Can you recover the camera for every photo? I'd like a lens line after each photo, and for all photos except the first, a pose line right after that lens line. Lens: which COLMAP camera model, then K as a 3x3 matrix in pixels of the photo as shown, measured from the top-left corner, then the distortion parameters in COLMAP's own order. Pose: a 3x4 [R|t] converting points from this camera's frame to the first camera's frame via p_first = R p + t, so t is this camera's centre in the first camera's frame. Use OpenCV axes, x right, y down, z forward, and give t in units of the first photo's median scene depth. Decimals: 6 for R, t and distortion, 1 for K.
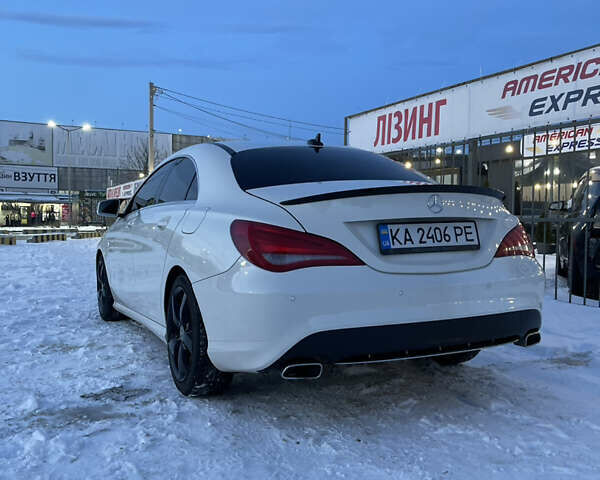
lens RADIAL K [[606.5, 0, 300.0], [0, 606.5, 240.0], [0, 0, 1]] dist [0.028824, 0.006792]
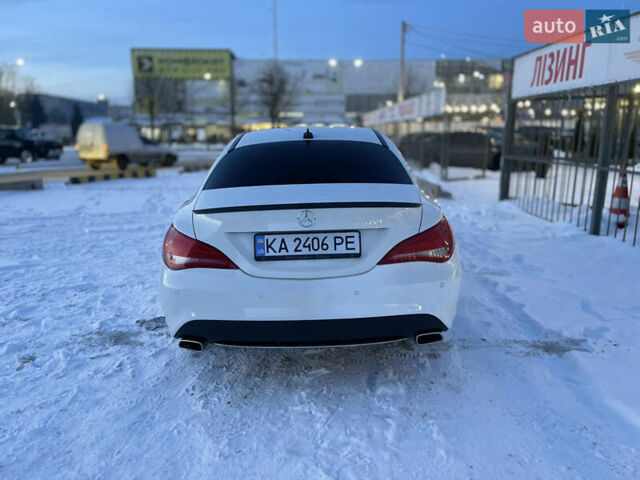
lens RADIAL K [[483.1, 0, 323.5], [0, 483.1, 234.9], [0, 0, 1]] dist [0.078854, -0.115909]
pose [[0.900632, 0.078166, -0.427494, 0.622847], [-0.001012, 0.984066, 0.177801, -0.185346], [0.434581, -0.159700, 0.886361, 0.204874]]
